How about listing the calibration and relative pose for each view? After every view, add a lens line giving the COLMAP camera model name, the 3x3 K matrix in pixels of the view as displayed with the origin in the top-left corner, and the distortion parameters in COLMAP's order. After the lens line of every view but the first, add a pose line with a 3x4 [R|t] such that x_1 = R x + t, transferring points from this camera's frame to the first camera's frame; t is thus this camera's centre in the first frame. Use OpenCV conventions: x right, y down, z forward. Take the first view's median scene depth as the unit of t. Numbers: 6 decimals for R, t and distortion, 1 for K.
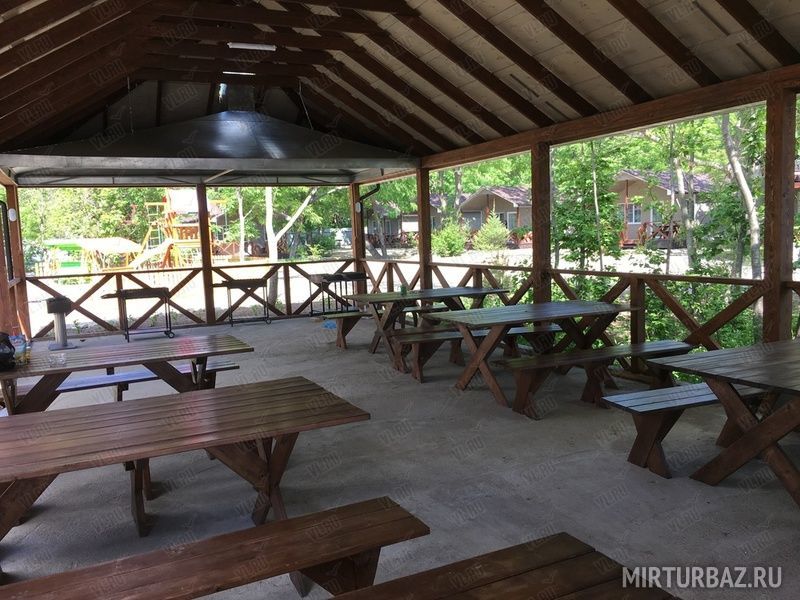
lens RADIAL K [[677.2, 0, 402.5], [0, 677.2, 299.2], [0, 0, 1]] dist [0.026666, 0.017357]
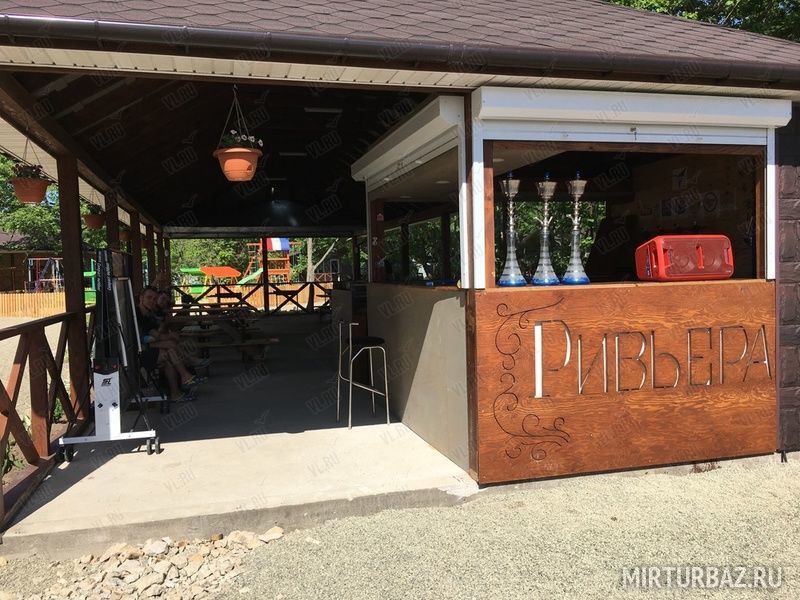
lens RADIAL K [[677.2, 0, 397.0], [0, 677.2, 299.0], [0, 0, 1]] dist [0.026666, 0.017357]
pose [[0.984828, 0.027124, -0.171402, 0.349997], [-0.036364, 0.998036, -0.051000, 0.071582], [0.169682, 0.056459, 0.983880, -0.674370]]
